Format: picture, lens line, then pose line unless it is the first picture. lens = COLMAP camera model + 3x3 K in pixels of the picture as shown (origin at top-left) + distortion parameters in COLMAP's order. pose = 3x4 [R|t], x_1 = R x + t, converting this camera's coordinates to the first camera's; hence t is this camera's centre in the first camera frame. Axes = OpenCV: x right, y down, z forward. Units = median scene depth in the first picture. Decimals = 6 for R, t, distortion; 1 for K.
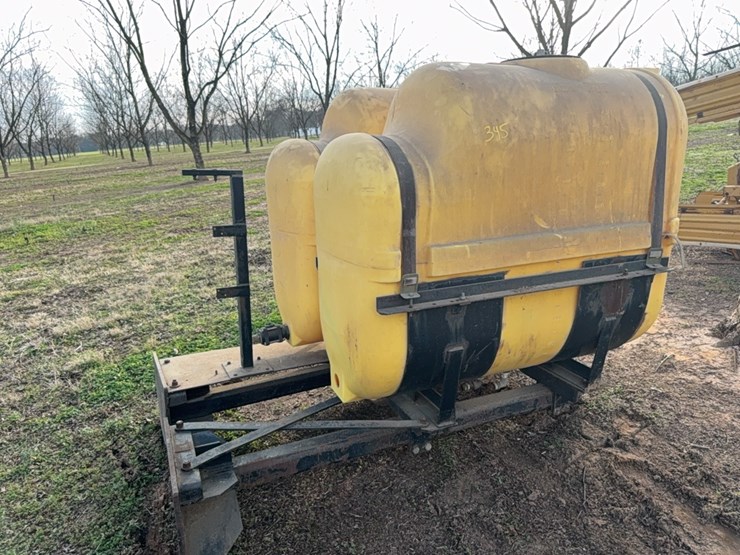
lens RADIAL K [[529.2, 0, 369.8], [0, 529.2, 276.4], [0, 0, 1]] dist [0.014074, -0.028736]
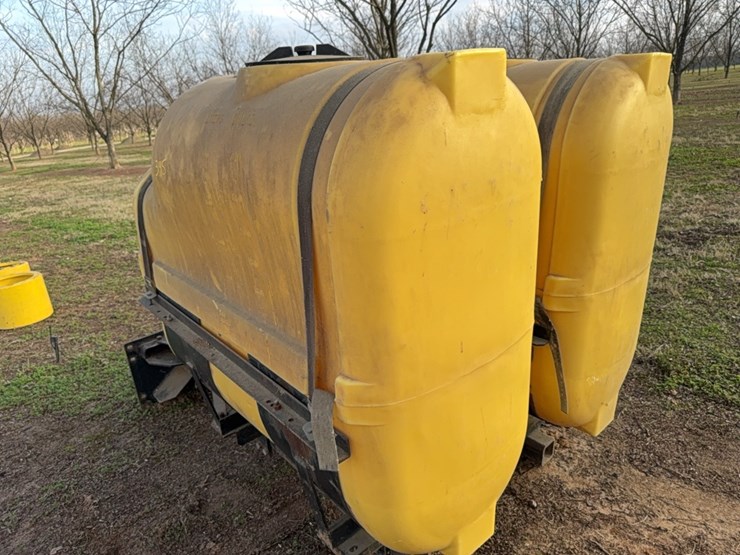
lens RADIAL K [[529.2, 0, 369.6], [0, 529.2, 279.8], [0, 0, 1]] dist [0.014074, -0.028736]
pose [[0.284473, 0.355232, -0.890441, 1.016164], [-0.185206, 0.931683, 0.312516, -0.367523], [0.940624, 0.076013, 0.330829, 0.867148]]
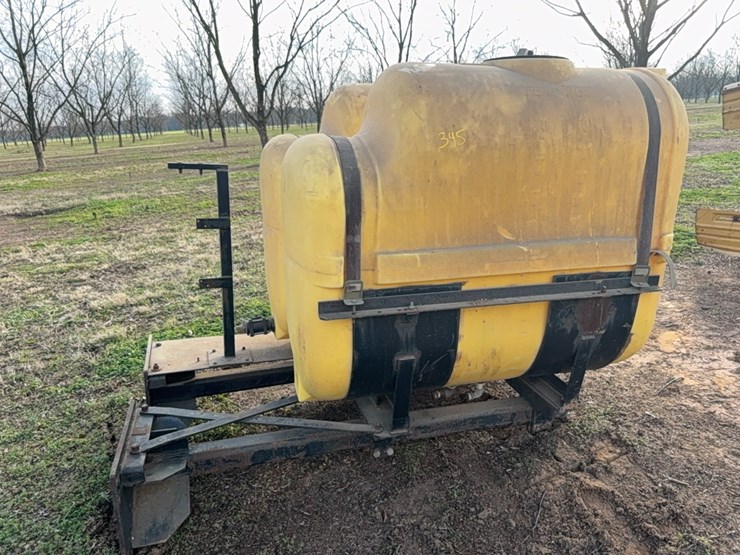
lens RADIAL K [[529.2, 0, 370.0], [0, 529.2, 276.7], [0, 0, 1]] dist [0.014074, -0.028736]
pose [[0.990211, 0.060014, -0.126020, 0.187503], [-0.056606, 0.997932, 0.030456, -0.035218], [0.127587, -0.023024, 0.991560, 0.019857]]
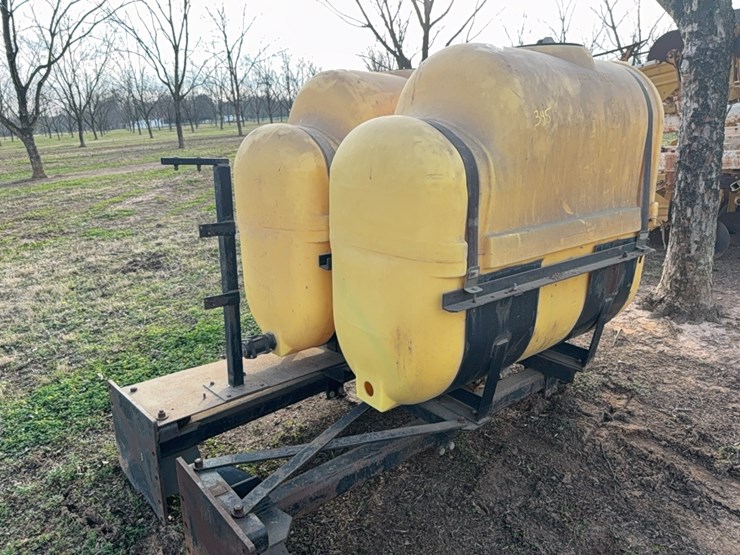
lens RADIAL K [[529.2, 0, 371.7], [0, 529.2, 277.8], [0, 0, 1]] dist [0.014074, -0.028736]
pose [[0.961080, -0.060882, 0.269478, -0.285088], [0.058168, 0.998144, 0.018052, -0.009647], [-0.270077, -0.001675, 0.962837, 0.117700]]
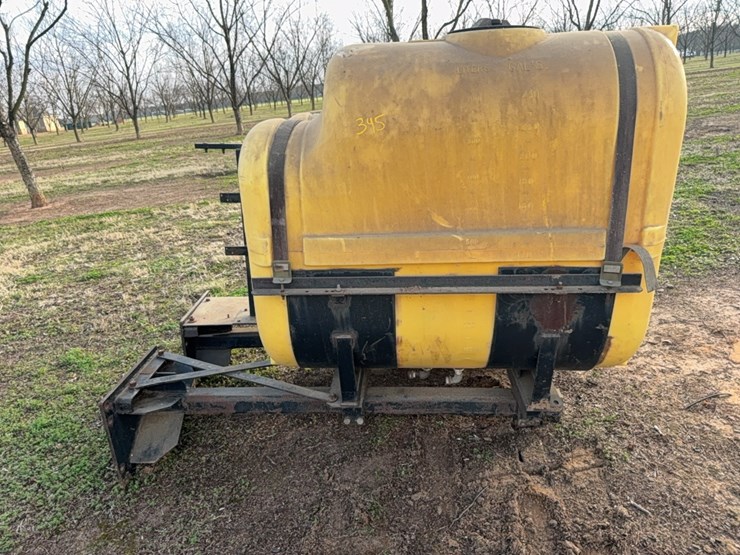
lens RADIAL K [[529.2, 0, 369.5], [0, 529.2, 277.5], [0, 0, 1]] dist [0.014074, -0.028736]
pose [[0.886956, 0.141709, -0.439576, 0.573058], [-0.091956, 0.986894, 0.132608, -0.103914], [0.452607, -0.077196, 0.888362, 0.108899]]
